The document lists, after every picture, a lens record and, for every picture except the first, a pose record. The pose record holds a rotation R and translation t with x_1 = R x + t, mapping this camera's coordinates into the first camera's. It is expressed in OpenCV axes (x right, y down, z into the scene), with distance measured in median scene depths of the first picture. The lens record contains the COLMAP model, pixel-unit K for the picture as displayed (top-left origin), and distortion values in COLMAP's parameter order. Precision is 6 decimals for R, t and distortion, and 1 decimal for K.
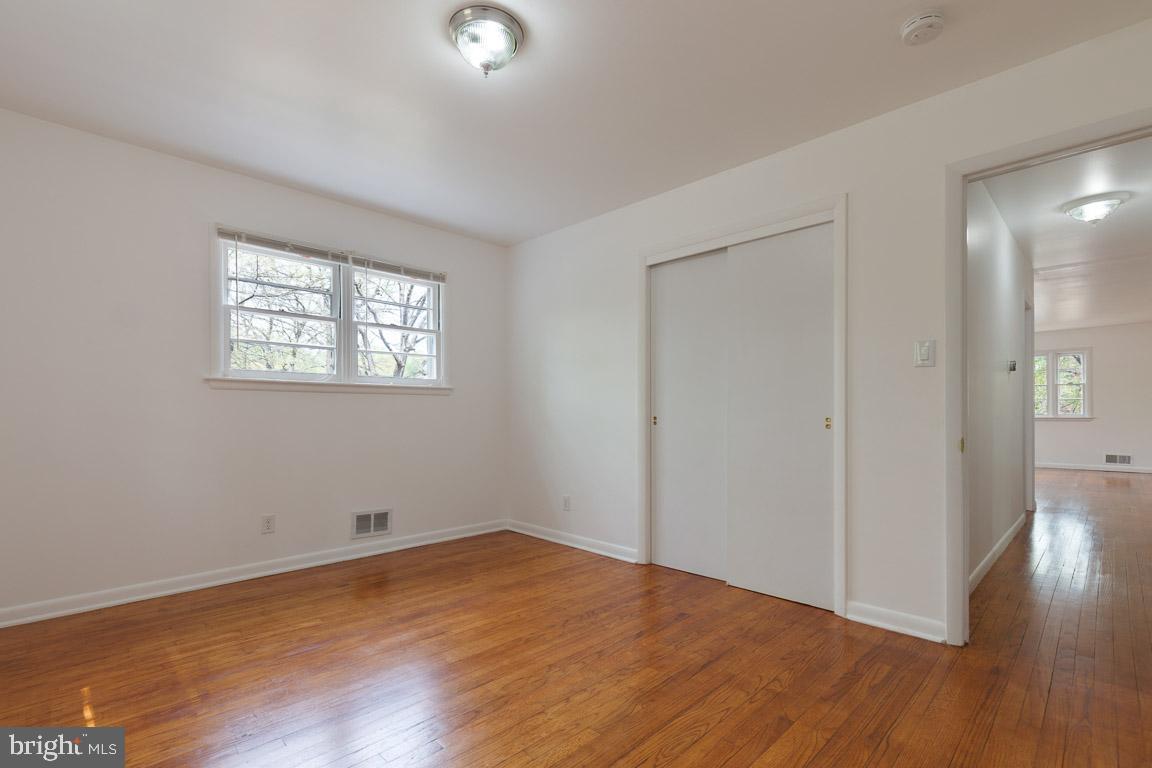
lens RADIAL K [[523.9, 0, 574.0], [0, 523.9, 414.0], [0, 0, 1]] dist [0.010358, -0.002710]
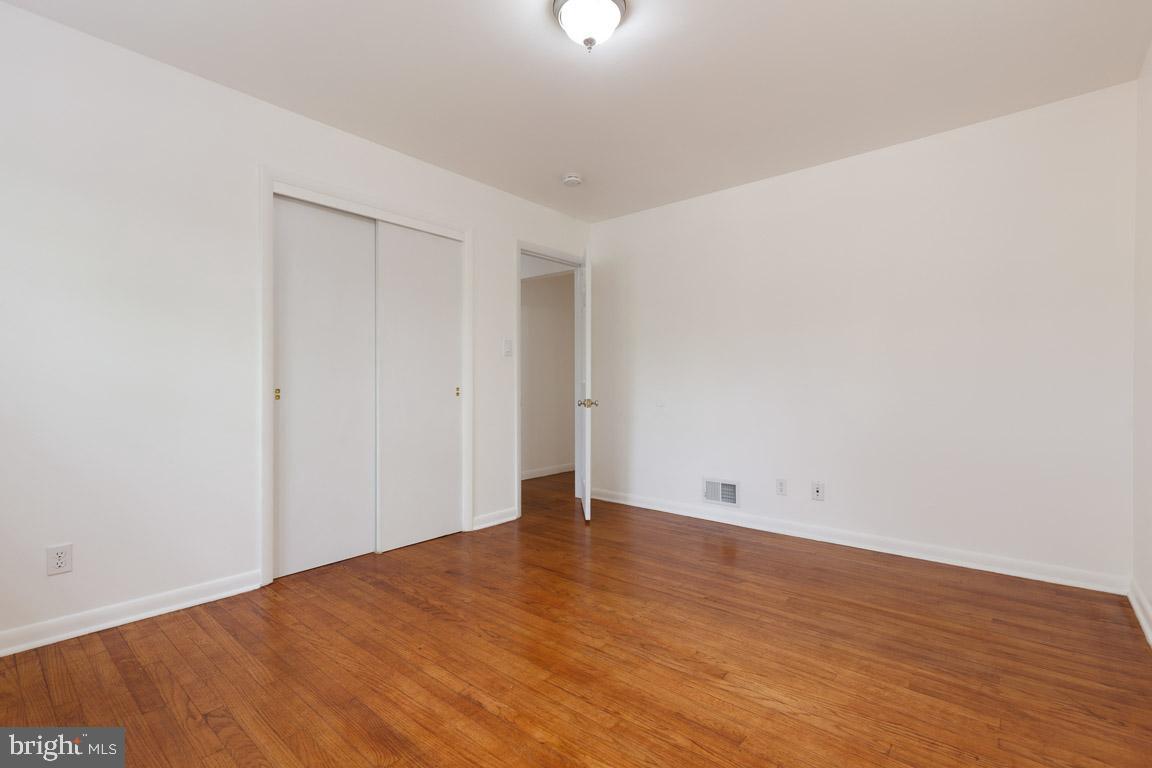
lens RADIAL K [[523.9, 0, 570.3], [0, 523.9, 388.2], [0, 0, 1]] dist [0.010358, -0.002710]
pose [[-0.070520, -0.008177, 0.997477, -0.710004], [0.003731, 0.999957, 0.008461, -0.001425], [-0.997503, 0.004318, -0.070487, 0.669847]]
